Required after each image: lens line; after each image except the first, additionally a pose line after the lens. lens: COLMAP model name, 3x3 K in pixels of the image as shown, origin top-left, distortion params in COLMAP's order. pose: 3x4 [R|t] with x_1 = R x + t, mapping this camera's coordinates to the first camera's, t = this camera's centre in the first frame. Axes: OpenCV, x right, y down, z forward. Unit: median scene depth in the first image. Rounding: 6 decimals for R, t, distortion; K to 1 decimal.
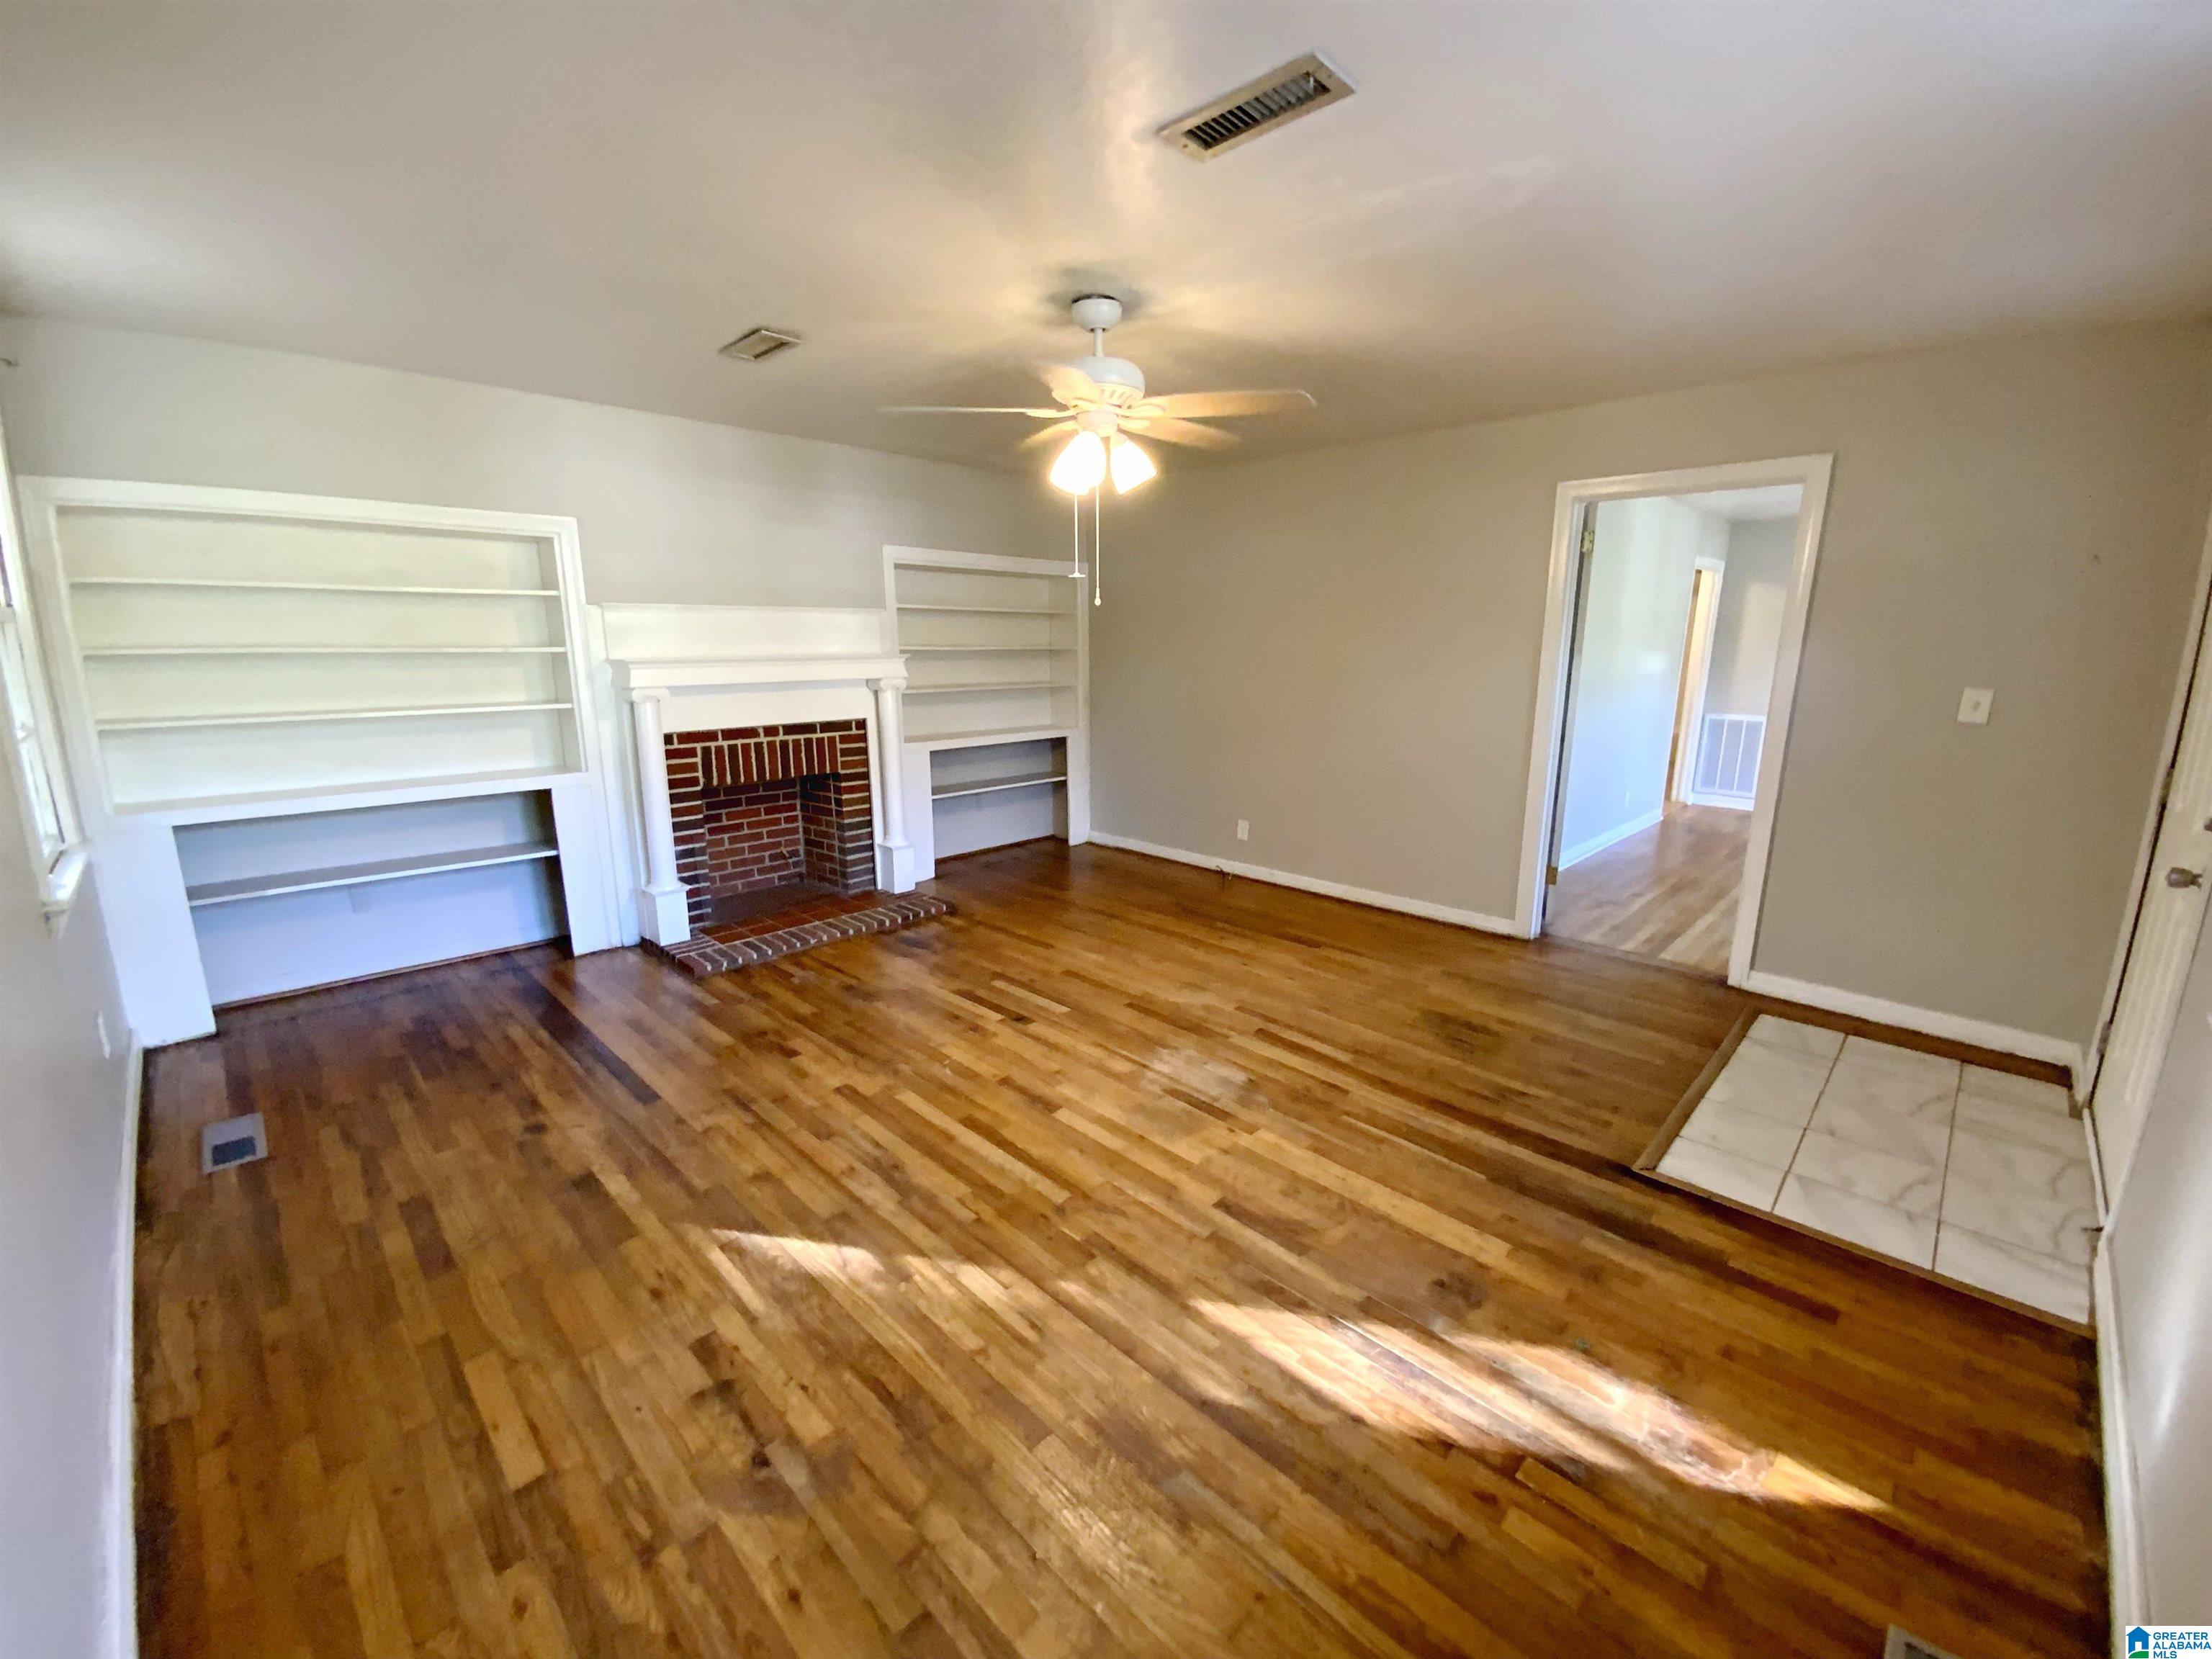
lens RADIAL K [[895.9, 0, 1110.2], [0, 895.9, 829.4], [0, 0, 1]] dist [0.022554, -0.017730]
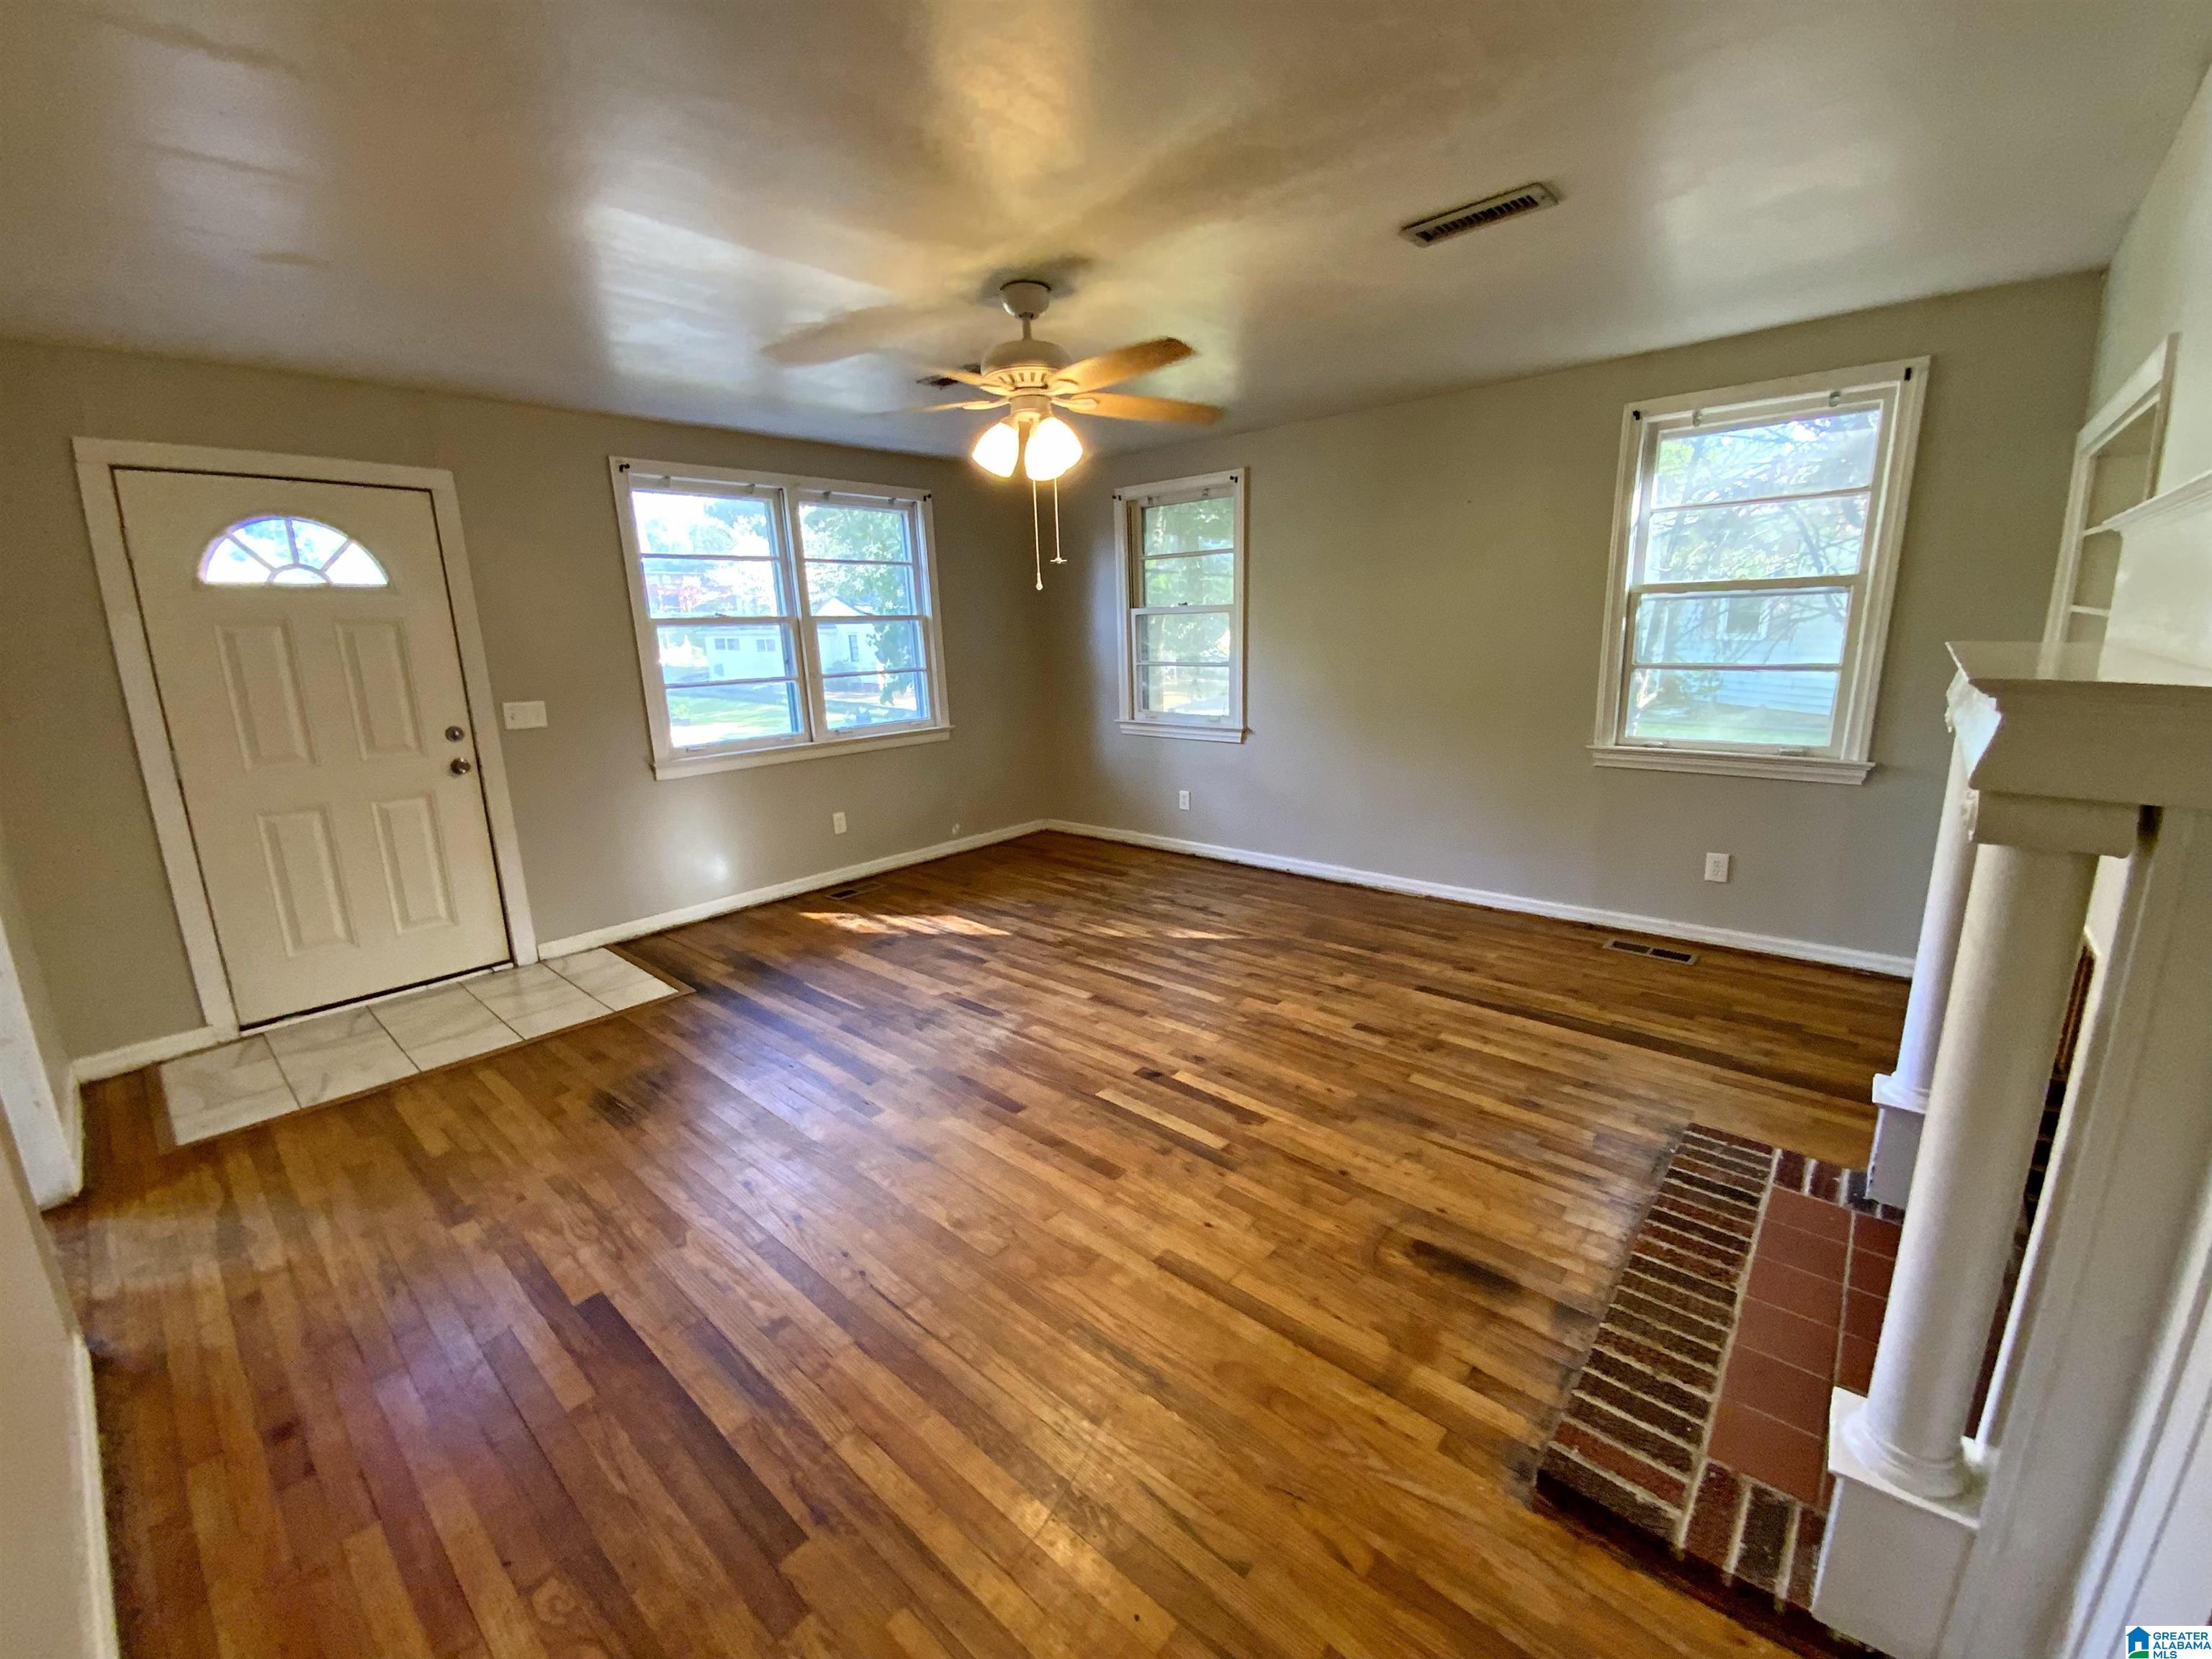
lens RADIAL K [[896.6, 0, 1118.0], [0, 896.6, 830.9], [0, 0, 1]] dist [0.026897, -0.018034]
pose [[-0.997763, 0.039012, -0.054279, -0.036312], [0.012120, 0.904146, 0.427051, -0.420688], [0.065736, 0.425438, -0.902597, 1.962408]]
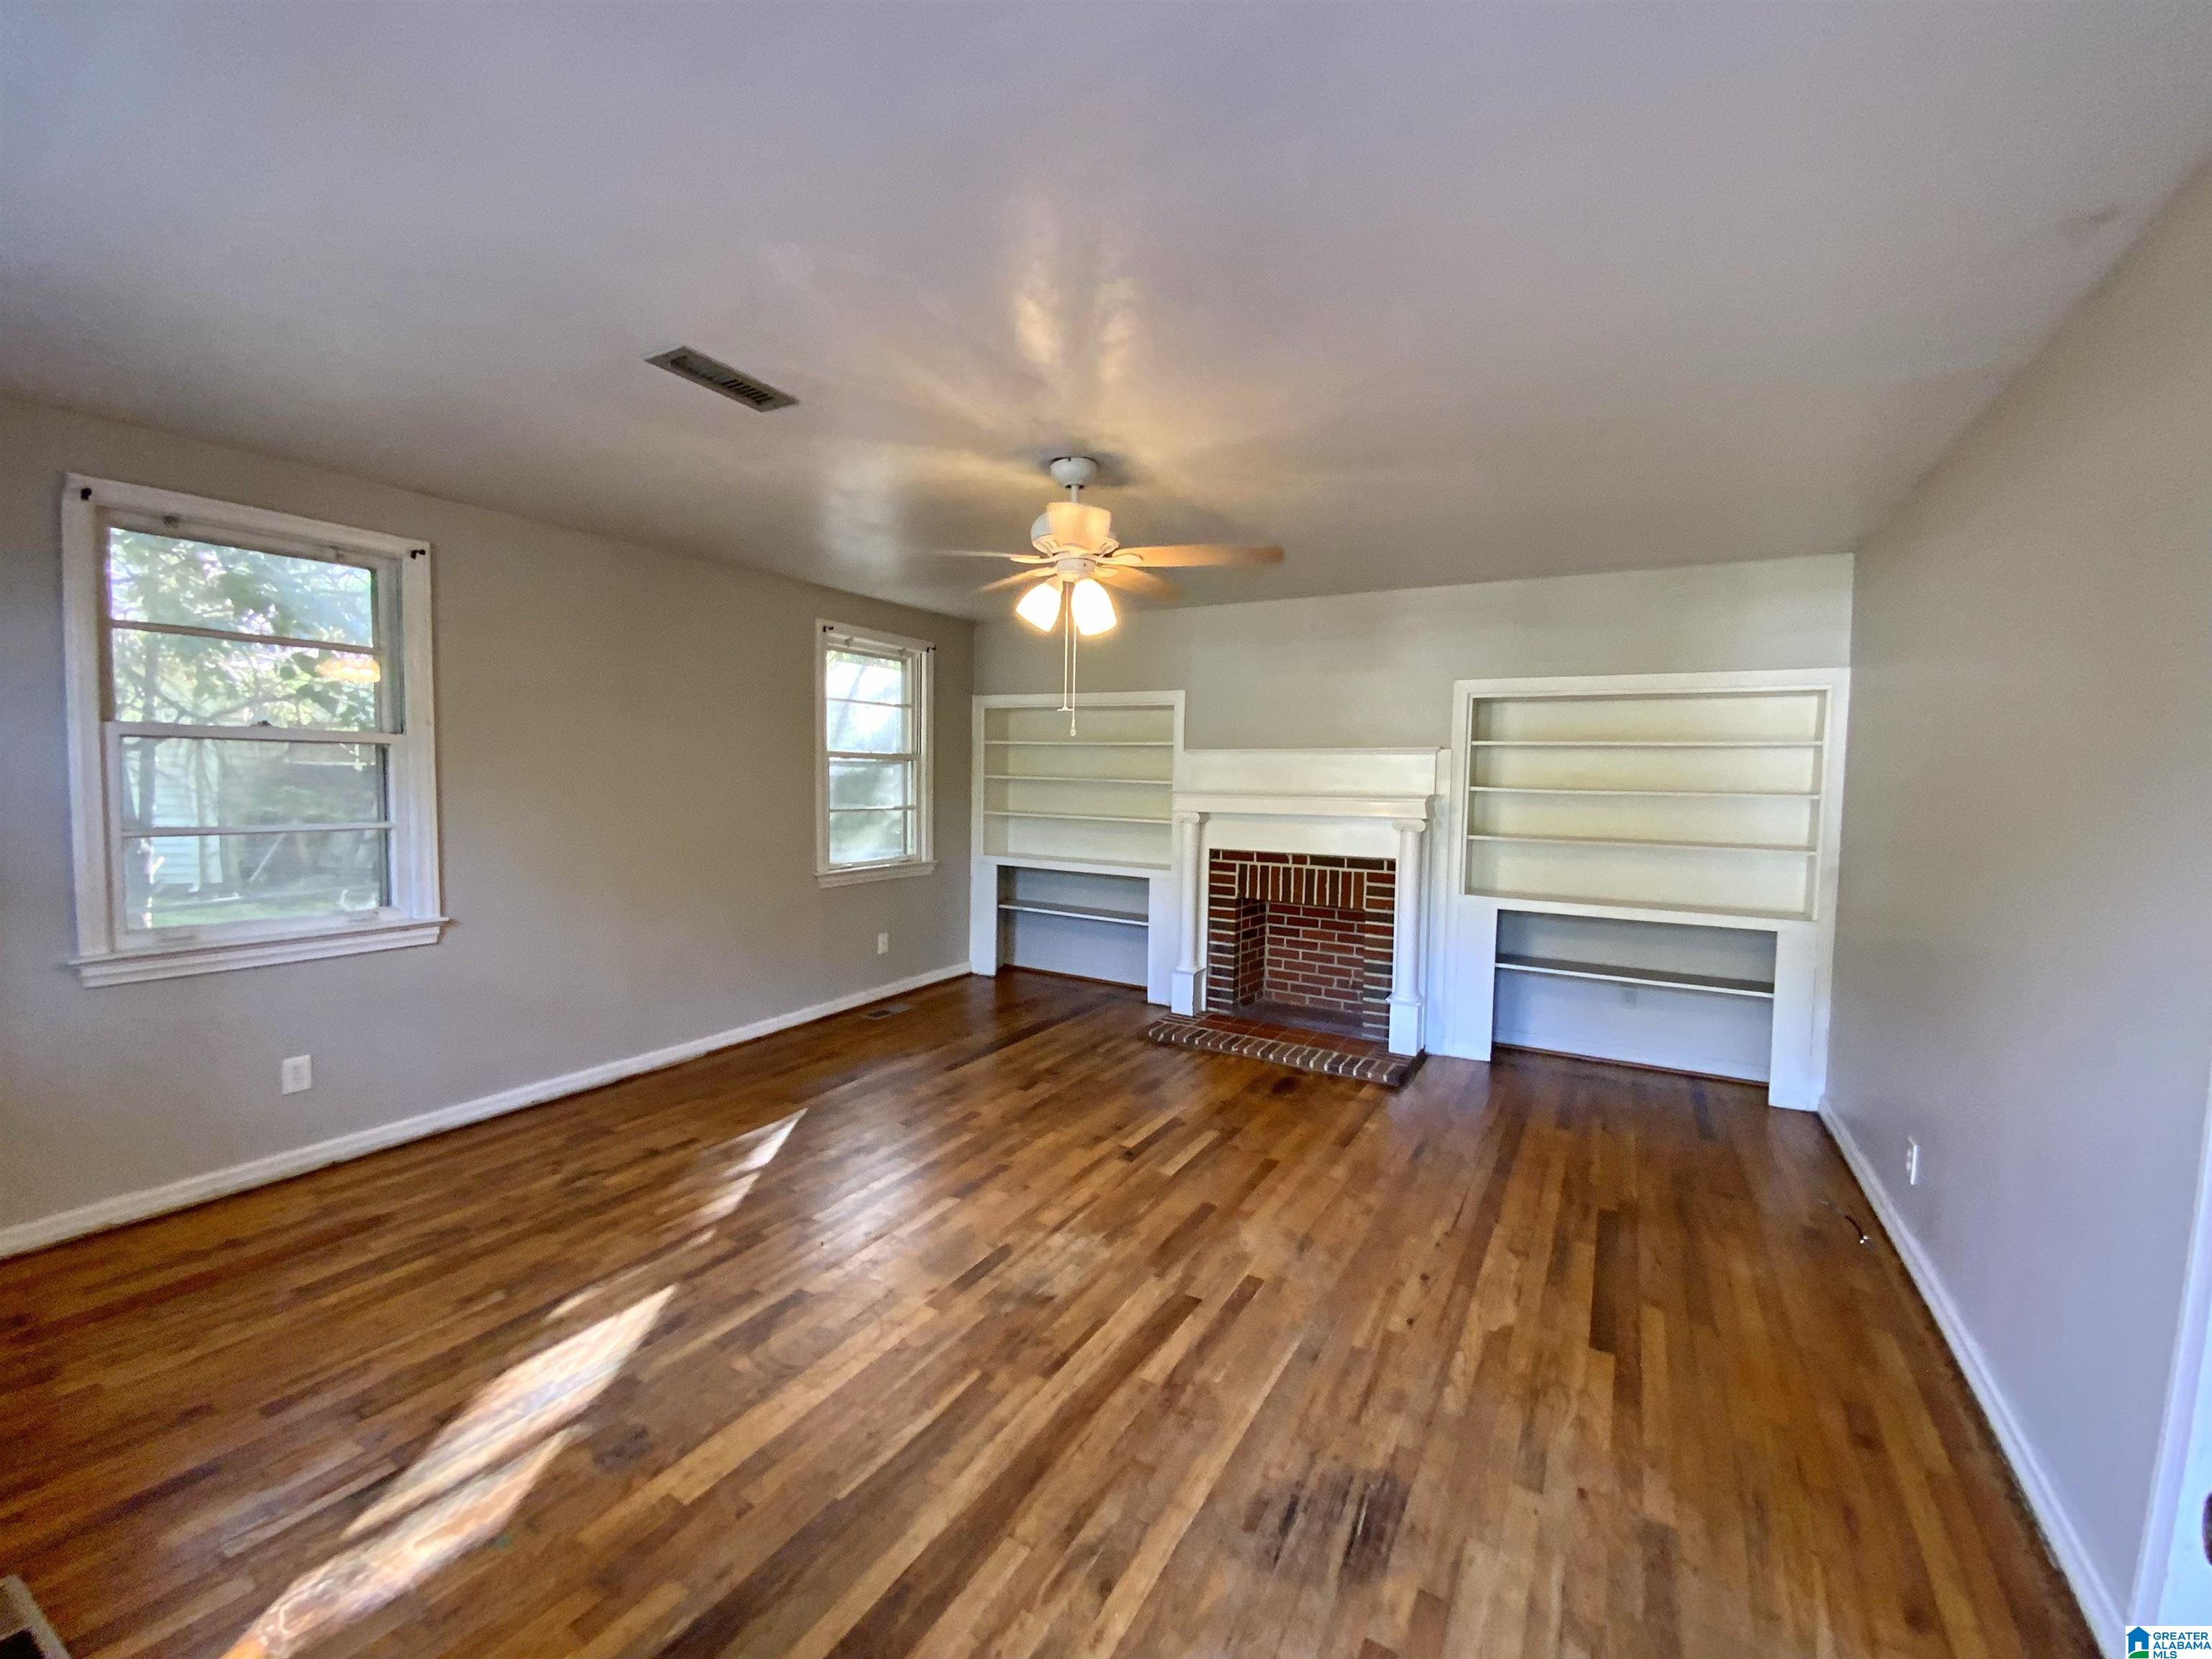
lens RADIAL K [[895.9, 0, 1110.2], [0, 895.9, 829.4], [0, 0, 1]] dist [0.022554, -0.017730]
pose [[0.252629, 0.063904, -0.965451, 0.958057], [-0.222514, 0.974909, 0.006305, -0.156309], [0.941629, 0.213234, 0.260510, 0.767188]]
